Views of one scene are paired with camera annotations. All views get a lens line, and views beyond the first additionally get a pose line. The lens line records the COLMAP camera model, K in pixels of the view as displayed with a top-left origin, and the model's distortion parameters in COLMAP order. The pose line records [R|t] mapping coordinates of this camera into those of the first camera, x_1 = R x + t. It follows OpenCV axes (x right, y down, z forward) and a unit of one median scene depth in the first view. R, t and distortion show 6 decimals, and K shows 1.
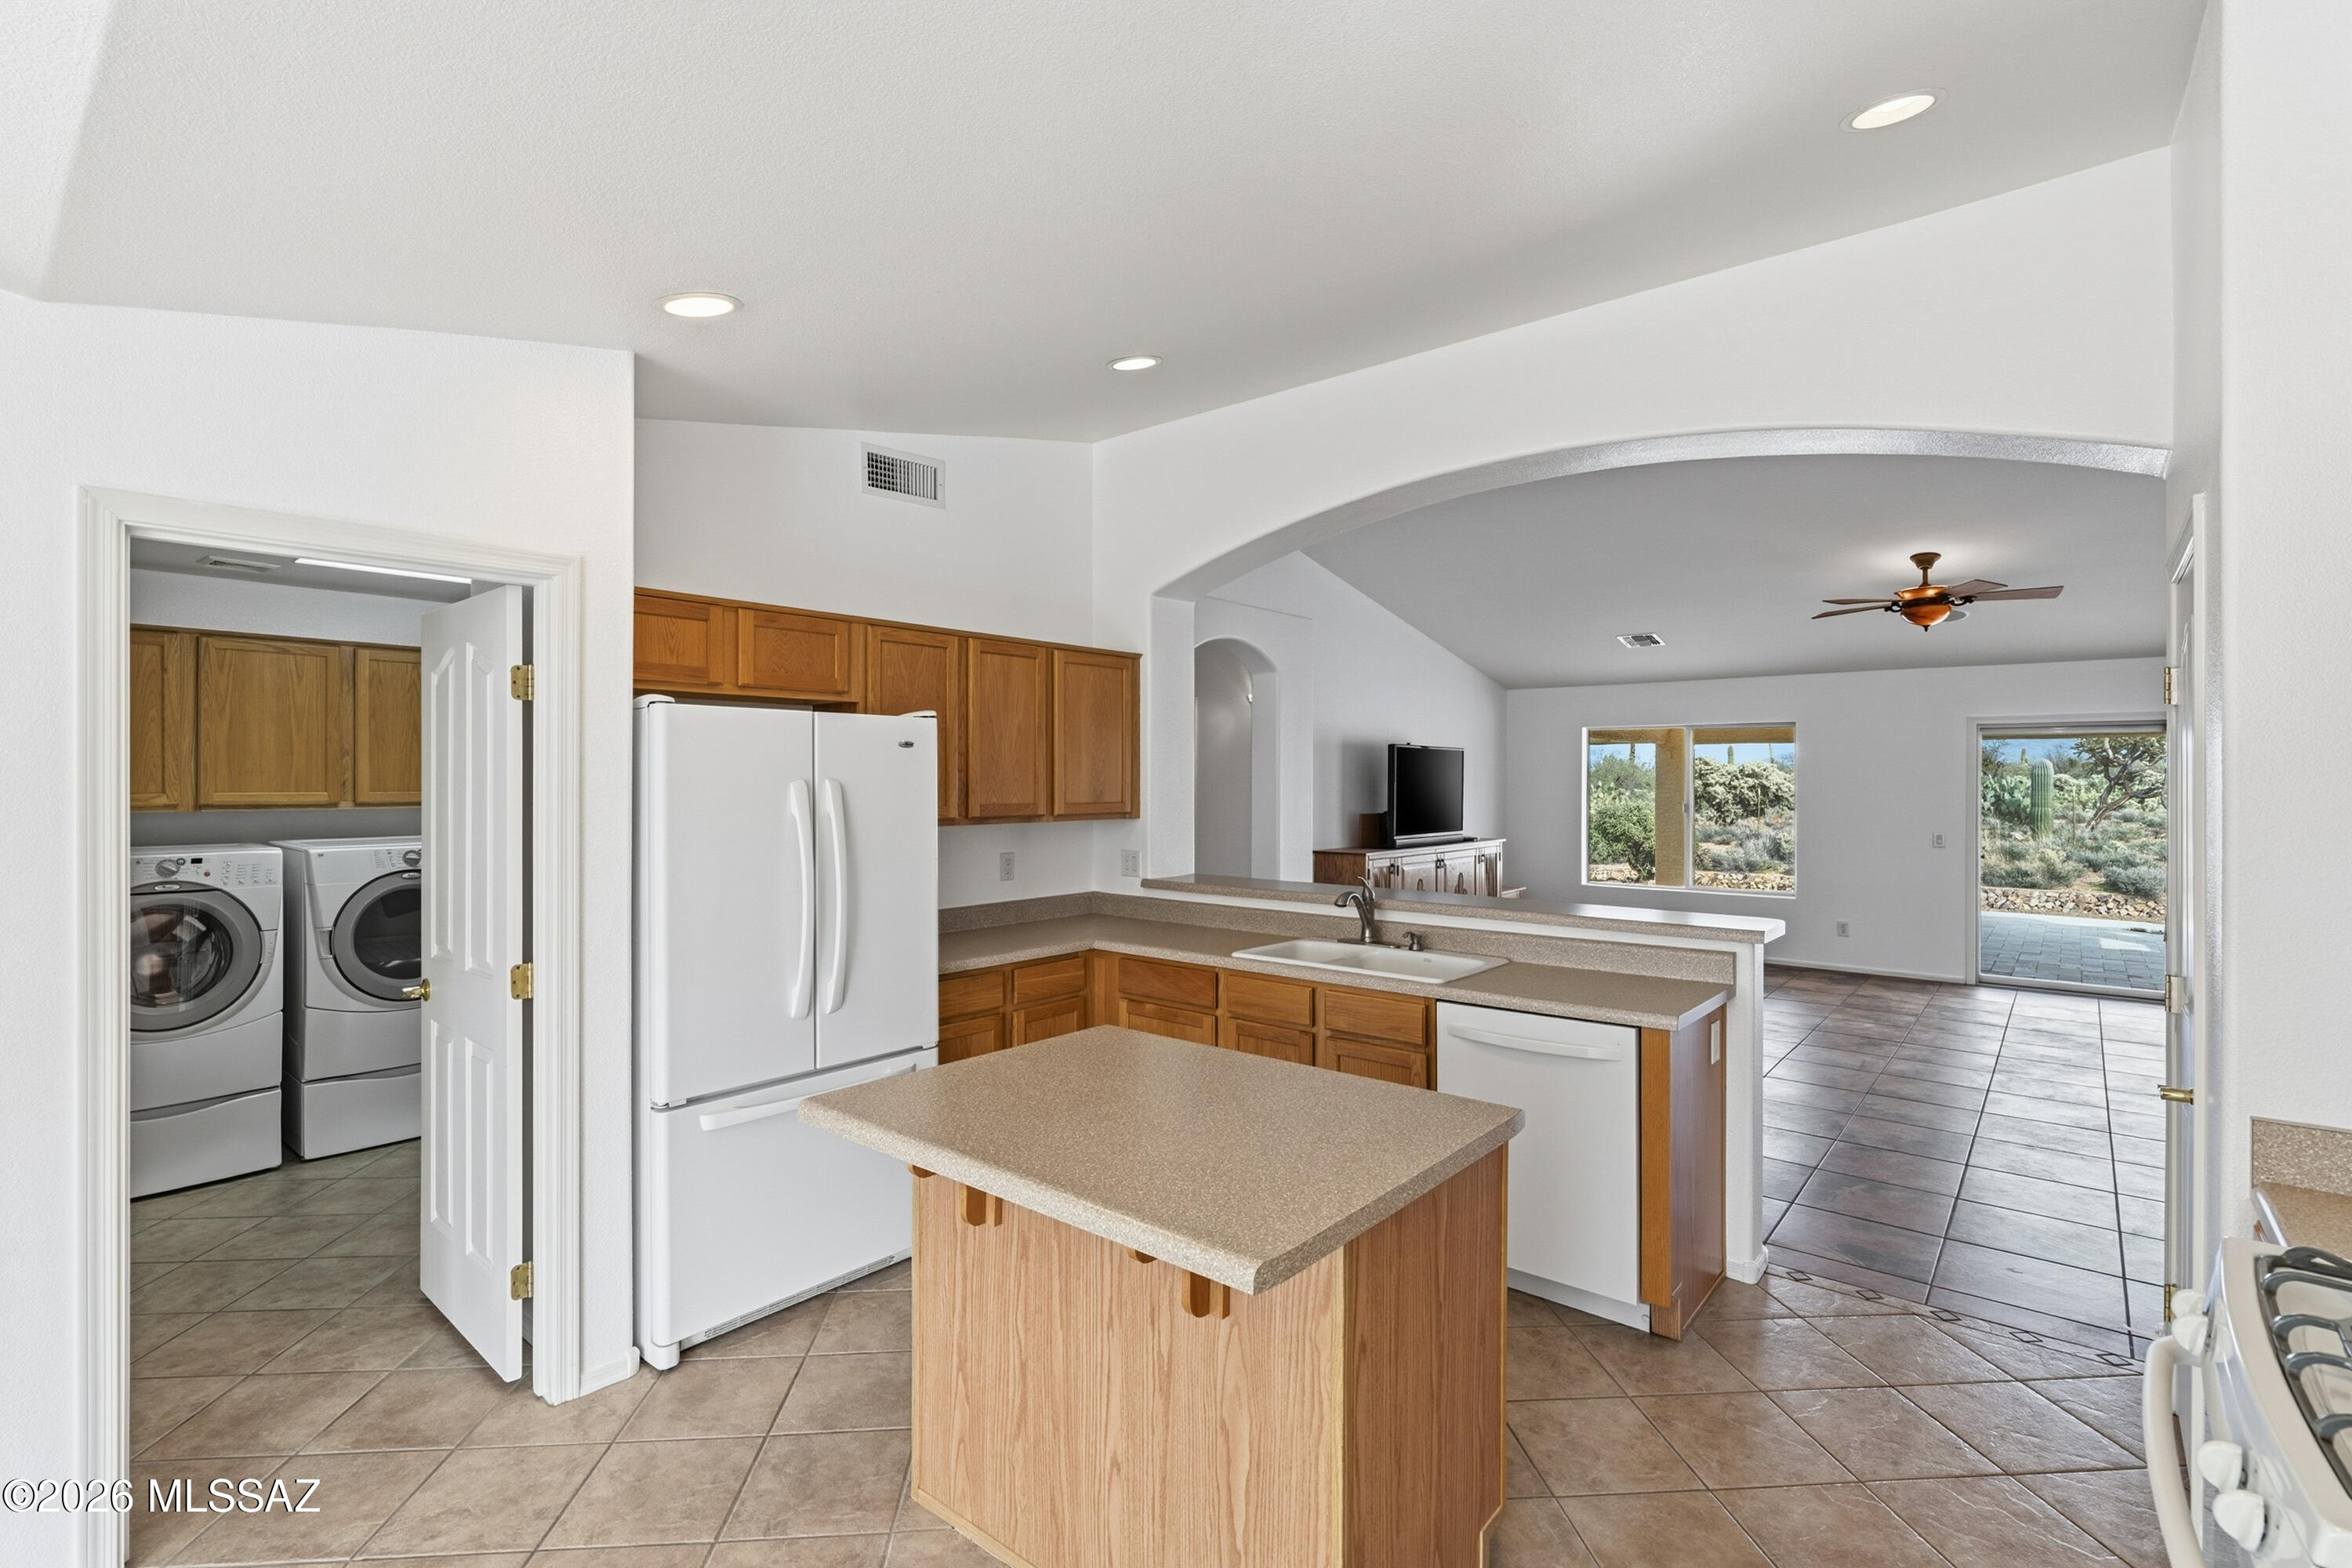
lens RADIAL K [[1065.7, 0, 1164.7], [0, 1065.7, 773.0], [0, 0, 1]] dist [-0.009845, 0.003312]
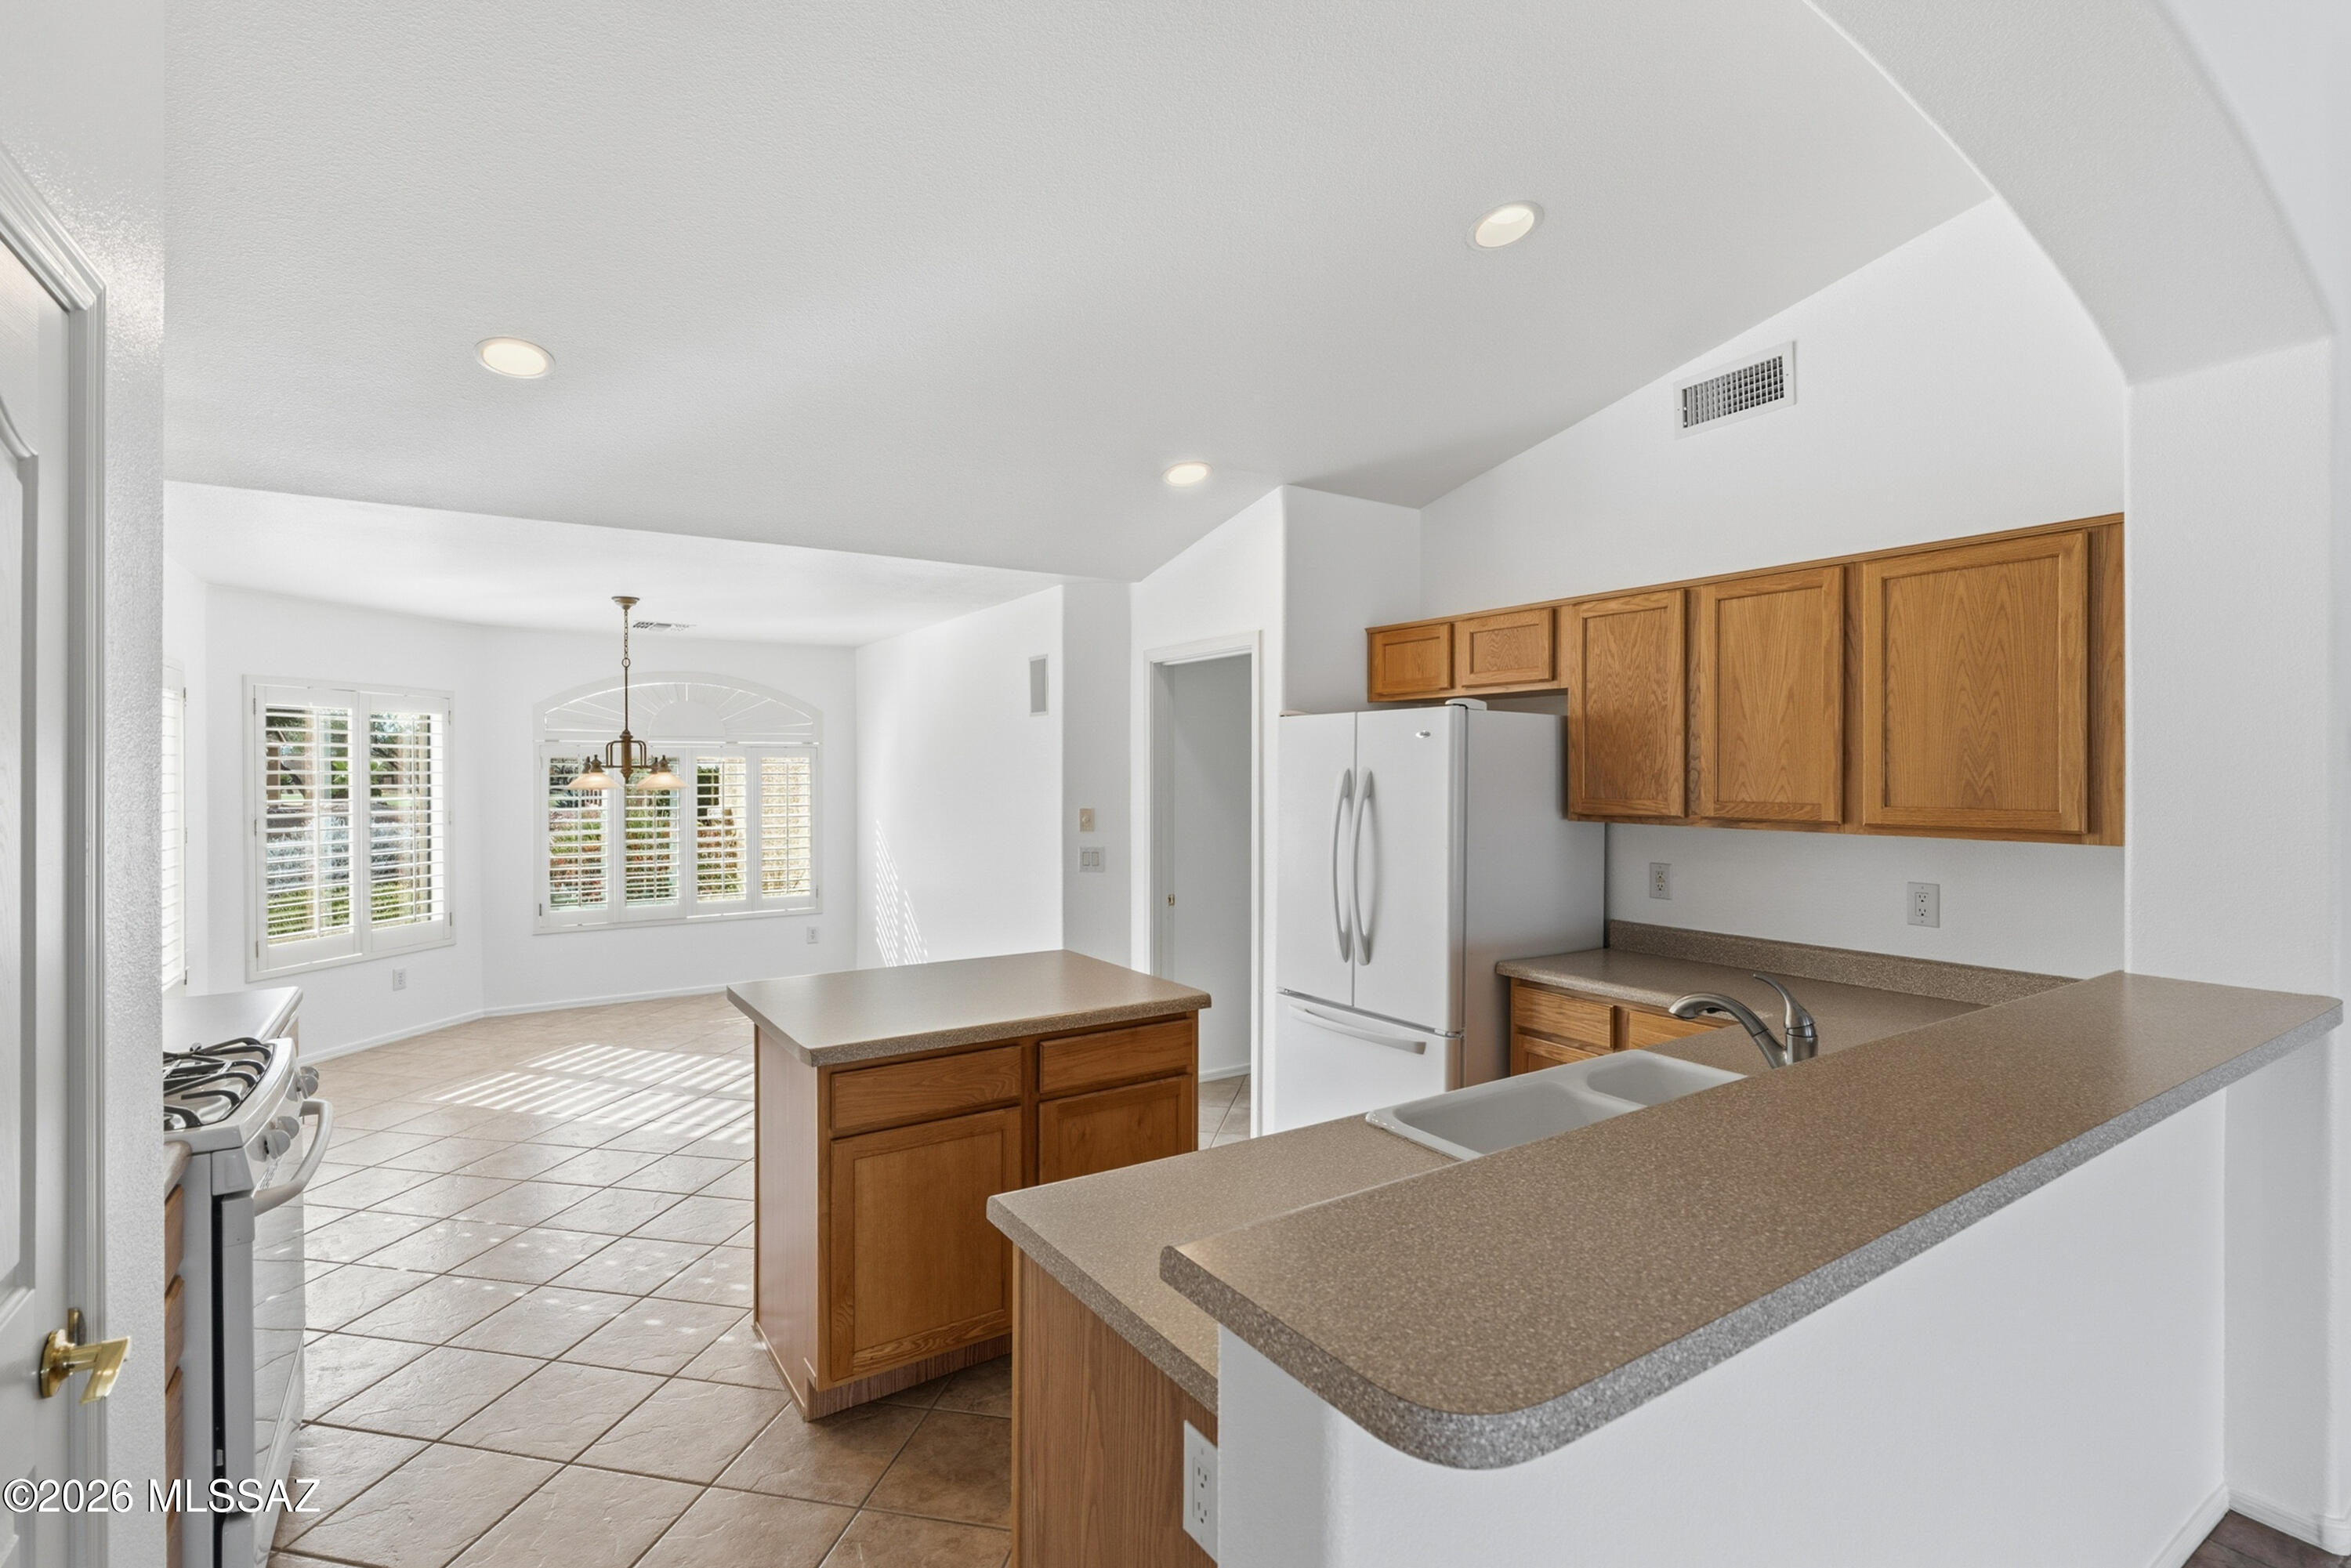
lens RADIAL K [[1065.2, 0, 1182.7], [0, 1065.2, 773.3], [0, 0, 1]] dist [-0.009845, 0.003312]
pose [[-0.263890, -0.002552, -0.964549, 1.306412], [0.000387, 0.999996, -0.002752, 0.023225], [0.964553, -0.001099, -0.263888, 1.657676]]
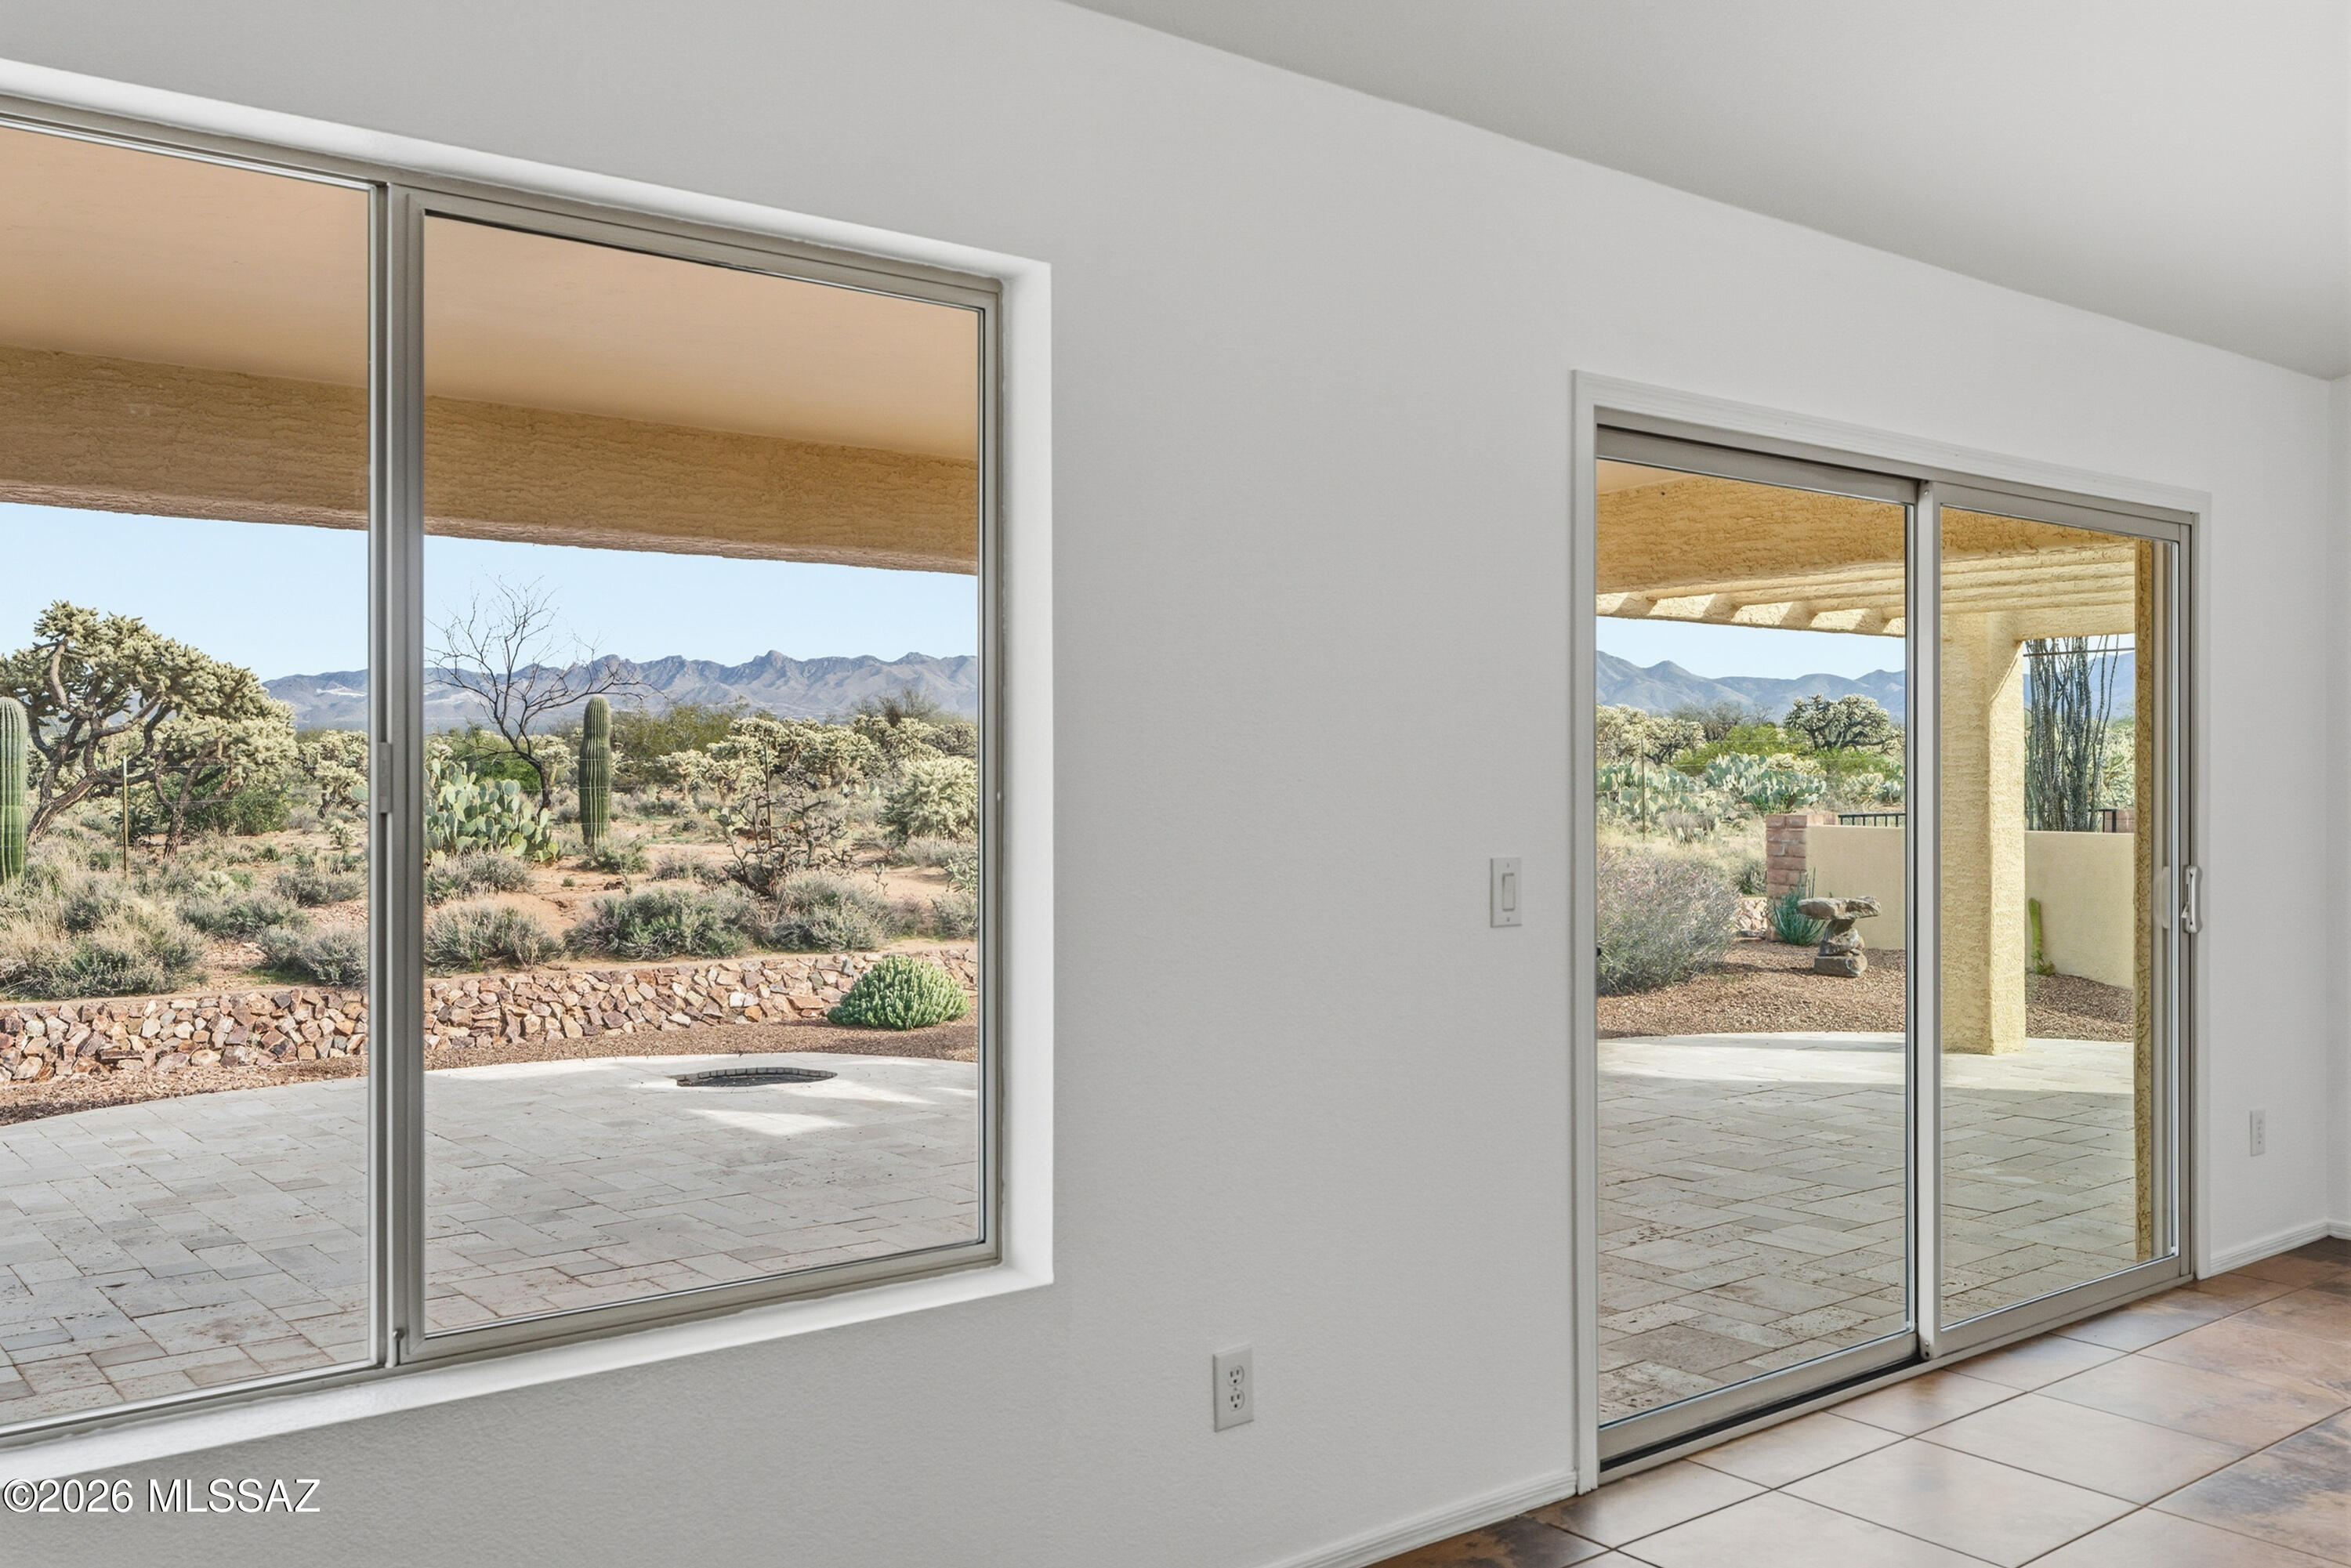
lens RADIAL K [[1970.4, 0, 1155.7], [0, 1970.4, 781.2], [0, 0, 1]] dist [0.008540, -0.014323]
pose [[0.201087, -0.005817, 0.979556, 1.187966], [-0.006251, 0.999954, 0.007221, 0.142237], [-0.979553, -0.007575, 0.201042, 3.882464]]
